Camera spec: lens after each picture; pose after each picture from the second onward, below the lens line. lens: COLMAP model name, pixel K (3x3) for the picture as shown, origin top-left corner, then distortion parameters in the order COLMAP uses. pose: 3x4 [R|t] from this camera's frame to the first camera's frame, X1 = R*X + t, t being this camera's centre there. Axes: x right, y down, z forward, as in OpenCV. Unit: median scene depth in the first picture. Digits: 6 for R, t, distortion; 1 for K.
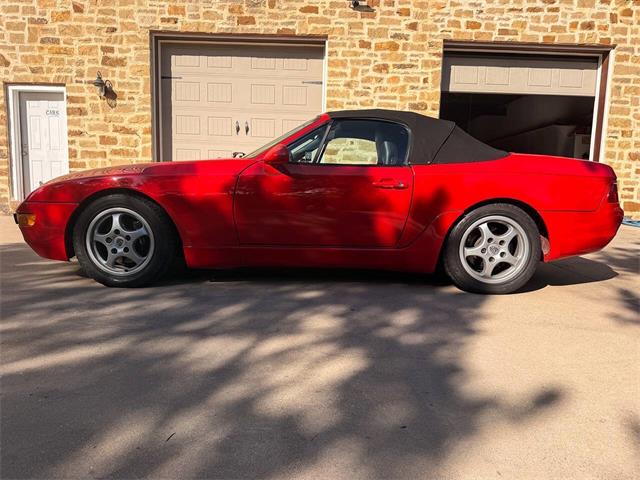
lens RADIAL K [[468.8, 0, 322.1], [0, 468.8, 253.7], [0, 0, 1]] dist [-0.008034, -0.006150]
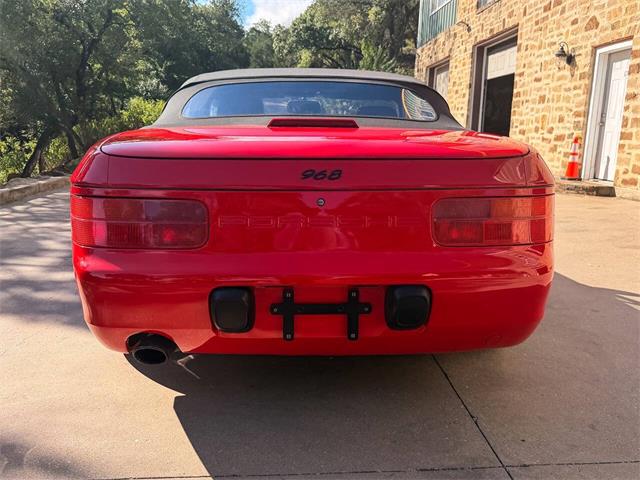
lens RADIAL K [[540.9, 0, 320.0], [0, 540.9, 240.0], [0, 0, 1]] dist [0.034177, -0.001898]
pose [[0.042250, 0.173459, -0.983934, 0.421485], [-0.164071, 0.972649, 0.164424, -0.086608], [0.985543, 0.154489, 0.069554, 0.451030]]
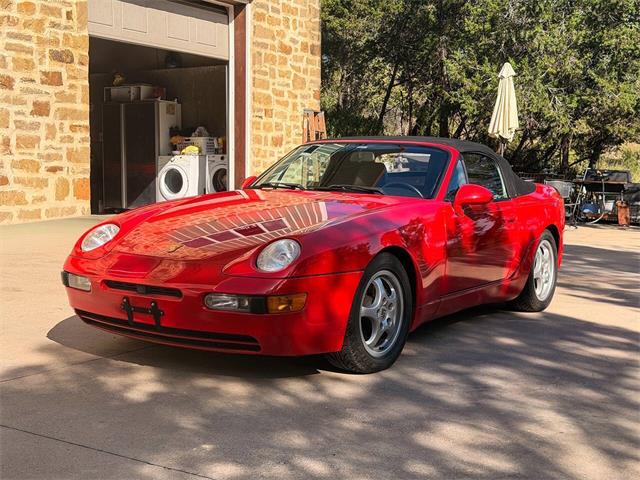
lens RADIAL K [[884.0, 0, 320.0], [0, 884.0, 240.0], [0, 0, 1]] dist [0.219731, -0.496586]
pose [[0.566836, -0.082259, 0.819713, -0.618949], [0.111529, 0.993505, 0.022576, -0.072222], [-0.816246, 0.078625, 0.572329, 0.083149]]
